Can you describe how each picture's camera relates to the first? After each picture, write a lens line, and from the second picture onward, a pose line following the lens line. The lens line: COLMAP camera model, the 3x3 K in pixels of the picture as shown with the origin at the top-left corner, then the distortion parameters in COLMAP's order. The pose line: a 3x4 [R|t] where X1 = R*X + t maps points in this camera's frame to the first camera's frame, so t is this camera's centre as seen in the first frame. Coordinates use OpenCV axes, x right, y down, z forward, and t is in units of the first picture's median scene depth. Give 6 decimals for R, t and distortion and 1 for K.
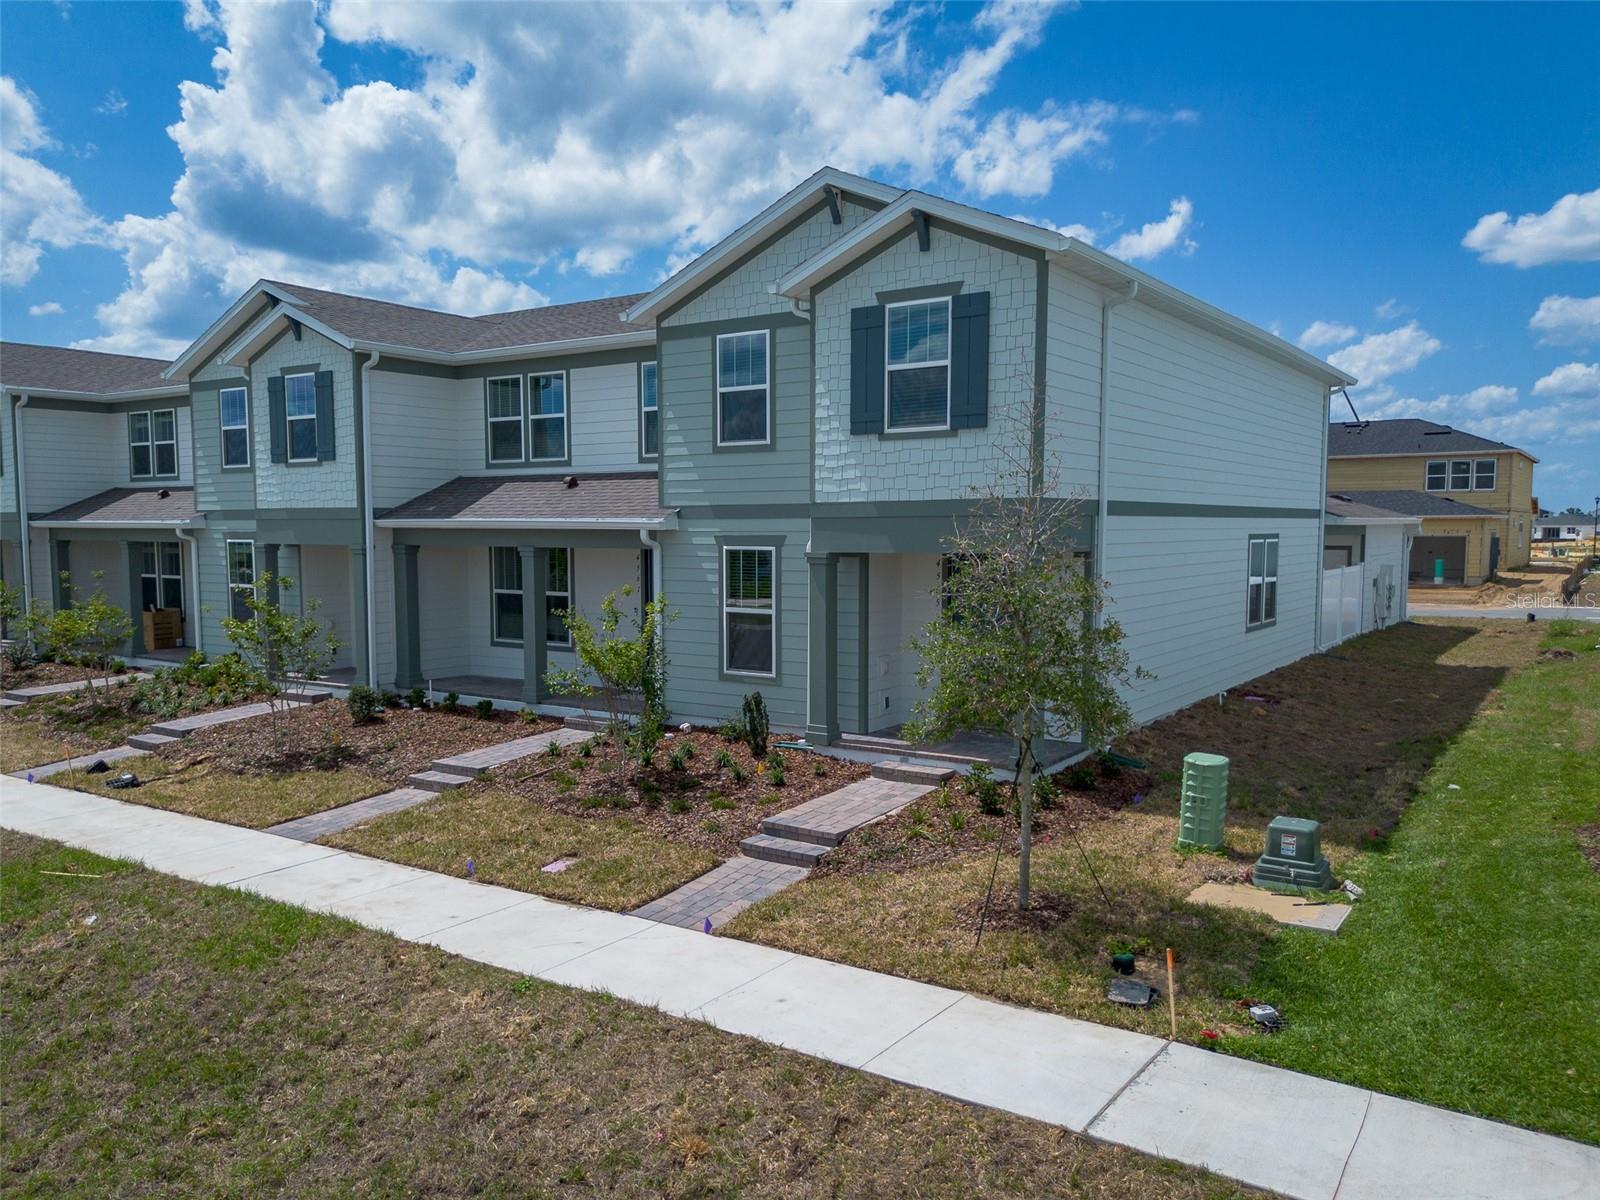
lens RADIAL K [[1322.1, 0, 887.7], [0, 1322.1, 640.6], [0, 0, 1]] dist [0.081548, -0.092714]
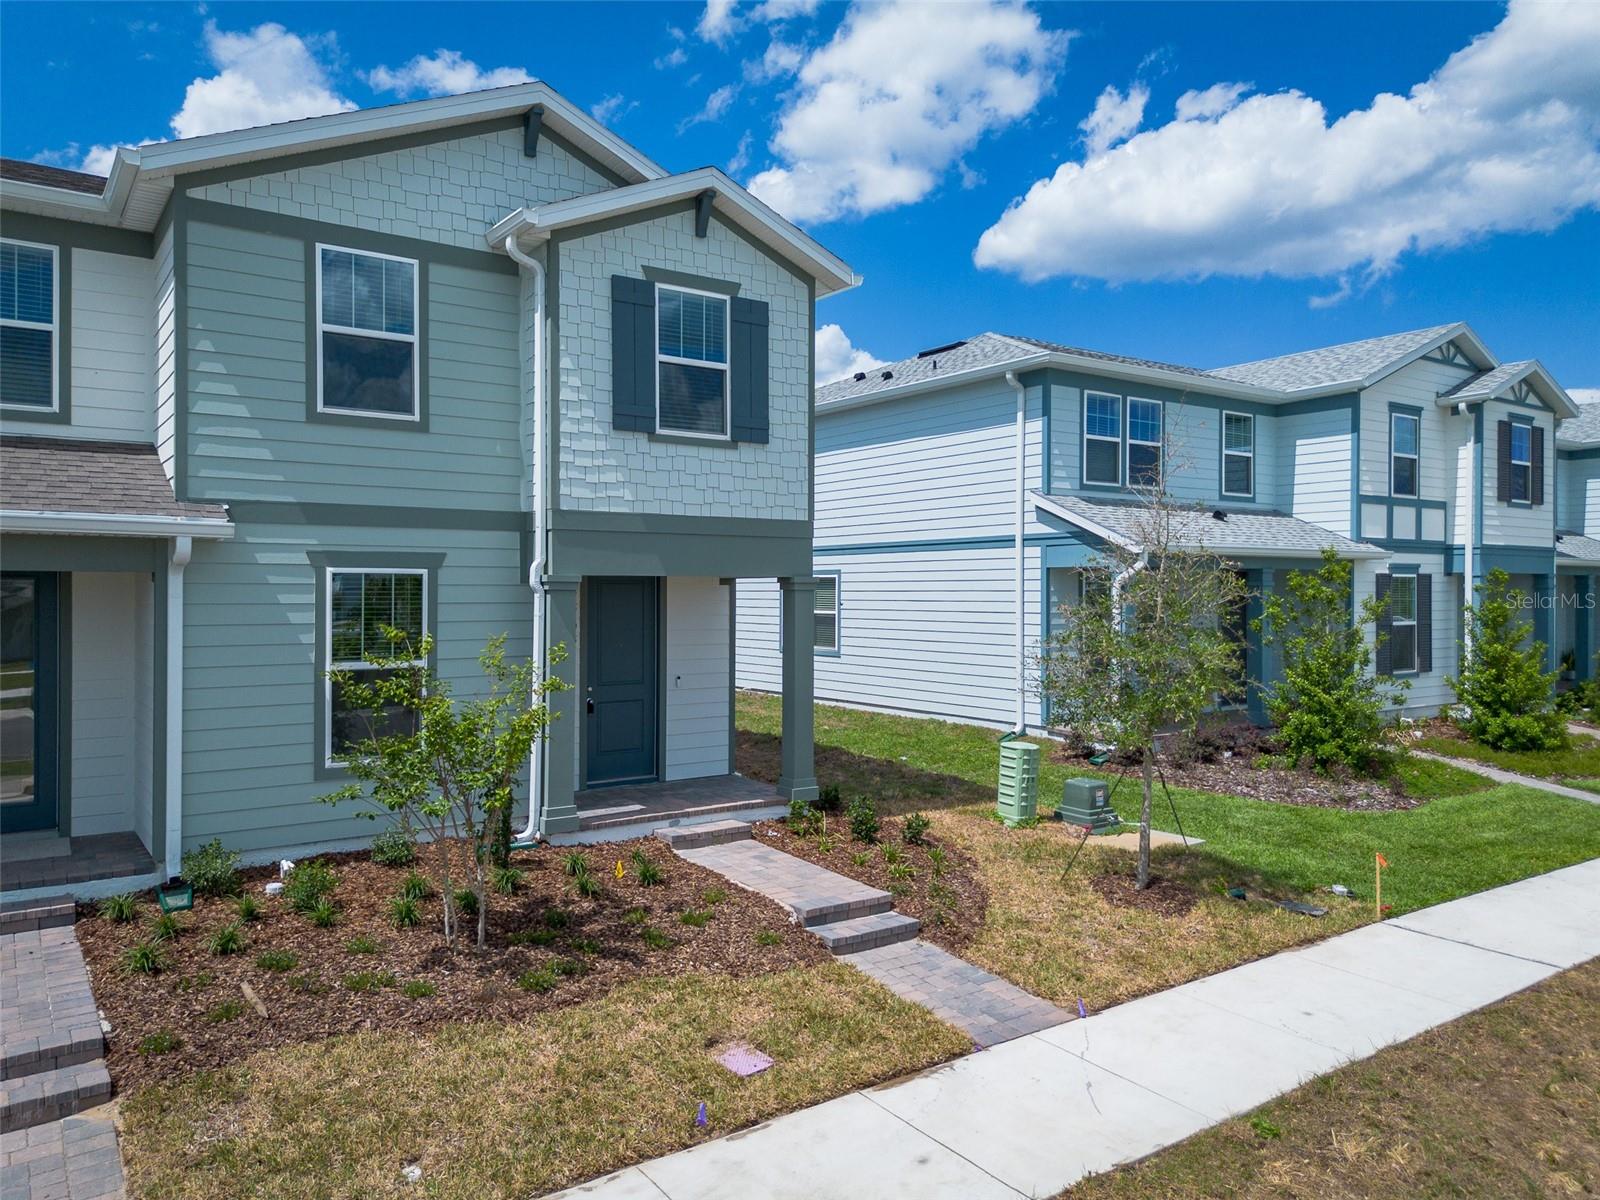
lens RADIAL K [[1153.7, 0, 800.0], [0, 1153.7, 600.0], [0, 0, 1]] dist [0.055714, -0.054514]
pose [[0.323212, -0.003023, 0.946322, -0.659418], [0.080736, 0.996437, -0.024392, -0.026545], [-0.942876, 0.084286, 0.322305, 0.683947]]
